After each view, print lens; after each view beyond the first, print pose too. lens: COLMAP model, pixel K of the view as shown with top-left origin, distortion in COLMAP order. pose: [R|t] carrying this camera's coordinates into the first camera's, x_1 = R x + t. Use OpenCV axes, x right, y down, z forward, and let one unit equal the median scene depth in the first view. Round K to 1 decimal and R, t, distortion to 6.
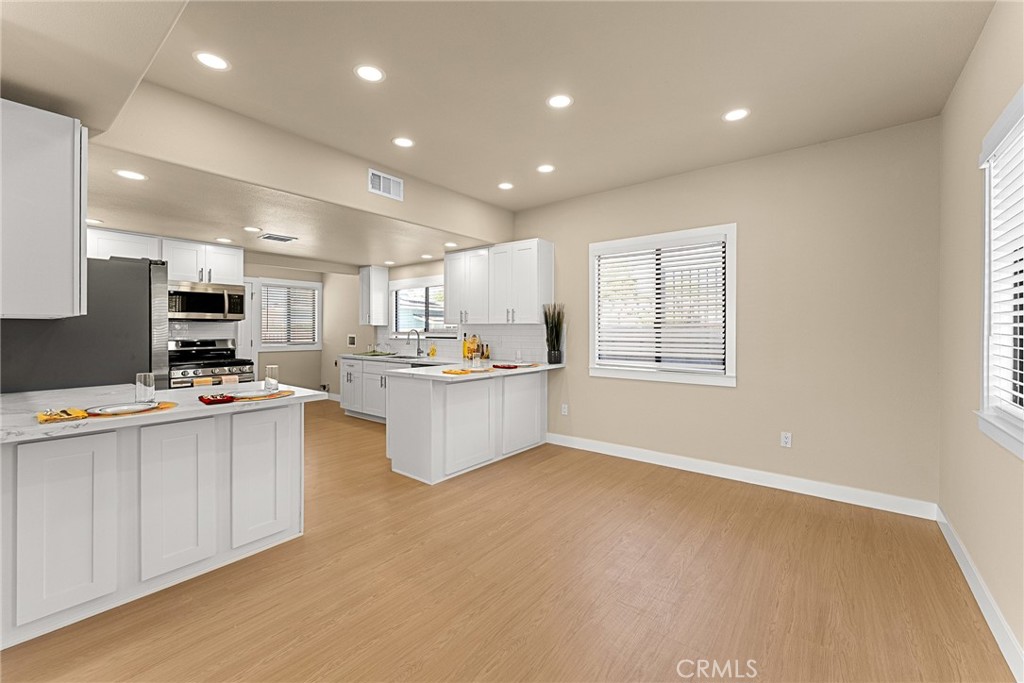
lens RADIAL K [[415.8, 0, 511.5], [0, 415.8, 328.6], [0, 0, 1]] dist [0.000805, 0.000142]
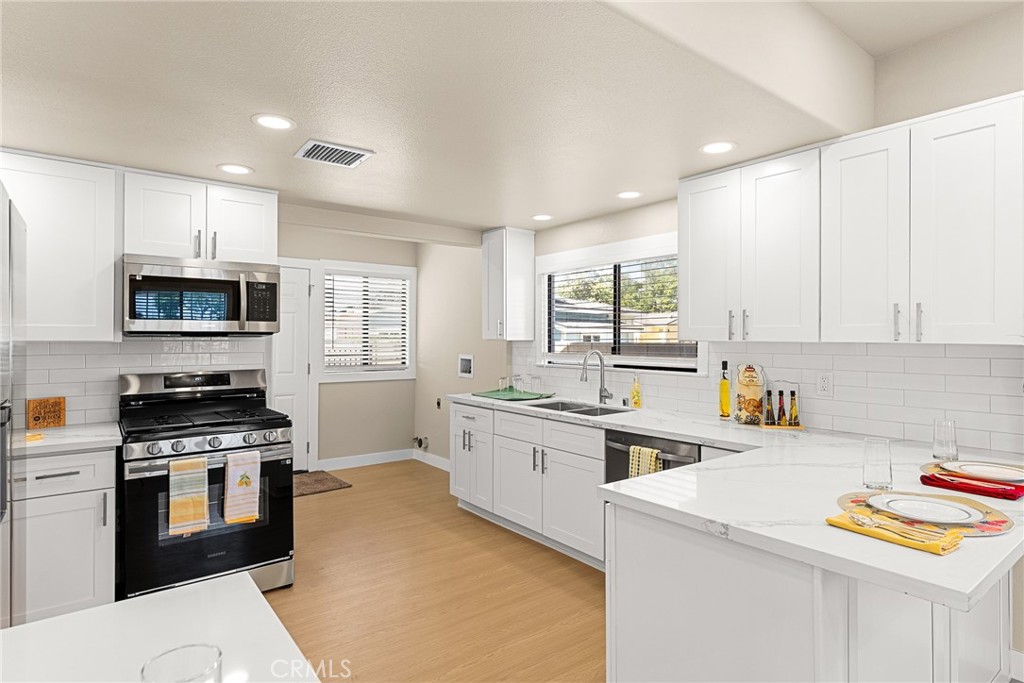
lens RADIAL K [[547.9, 0, 514.8], [0, 547.9, 334.9], [0, 0, 1]] dist [0.001769, 0.000216]
pose [[0.971392, -0.000929, -0.237478, -0.197837], [0.000515, 0.999998, -0.001808, -0.016738], [0.237480, 0.001634, 0.971391, 0.404963]]
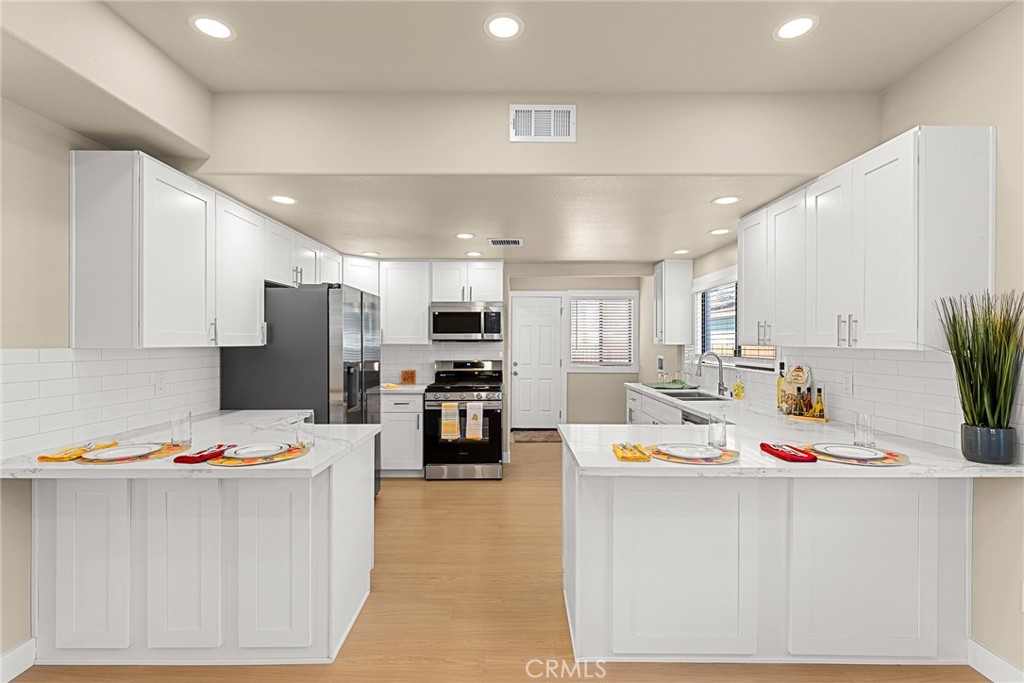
lens RADIAL K [[462.2, 0, 512.0], [0, 462.2, 341.5], [0, 0, 1]] dist [0.000264, -0.000349]
pose [[0.623215, -0.000062, -0.782051, 0.140493], [0.001776, 0.999998, 0.001336, -0.018091], [0.782049, -0.002221, 0.623213, 0.380076]]
